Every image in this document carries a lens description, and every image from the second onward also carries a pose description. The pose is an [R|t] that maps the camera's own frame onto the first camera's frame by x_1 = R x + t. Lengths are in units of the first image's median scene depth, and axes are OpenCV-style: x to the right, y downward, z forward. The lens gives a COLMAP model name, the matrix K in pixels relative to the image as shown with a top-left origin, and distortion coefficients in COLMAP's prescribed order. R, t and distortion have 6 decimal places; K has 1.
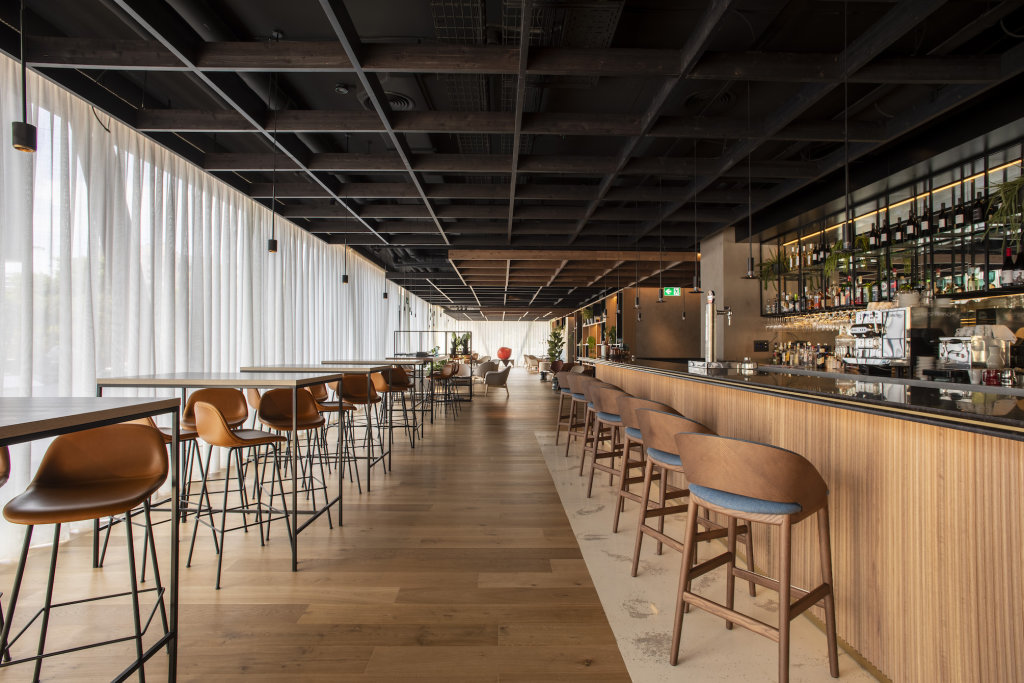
lens RADIAL K [[514.2, 0, 512.0], [0, 514.2, 341.5], [0, 0, 1]] dist [-0.037643, 0.000257]
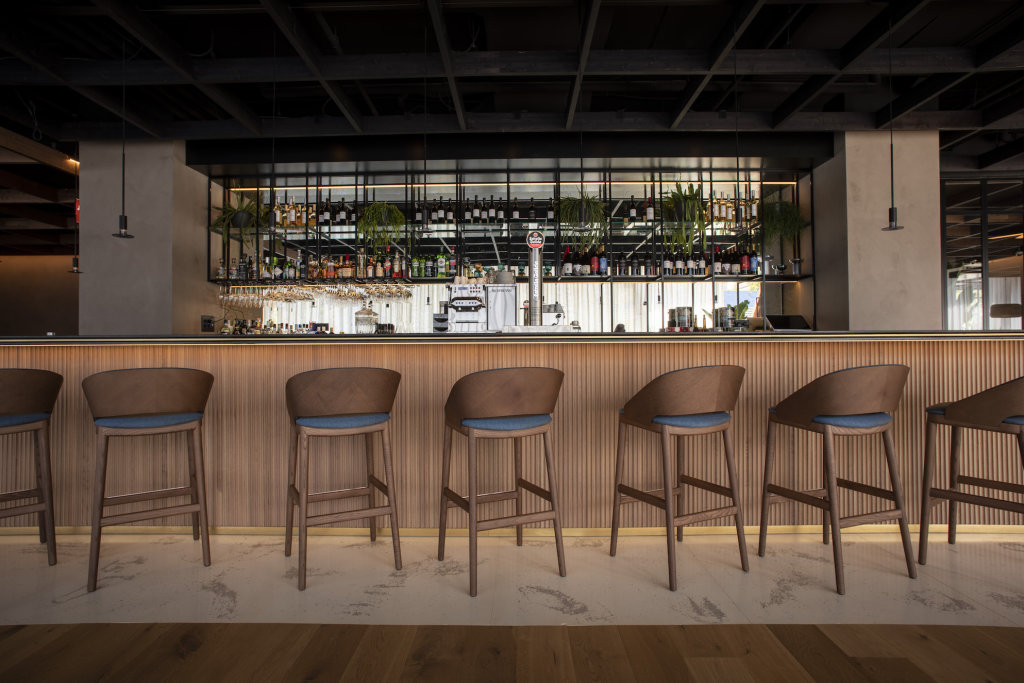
lens RADIAL K [[514.2, 0, 512.0], [0, 514.2, 341.5], [0, 0, 1]] dist [-0.037643, 0.000257]
pose [[0.056699, 0.042842, 0.997472, -0.232948], [-0.002420, 0.999082, -0.042774, 0.080995], [-0.998388, 0.000011, 0.056751, 0.713181]]
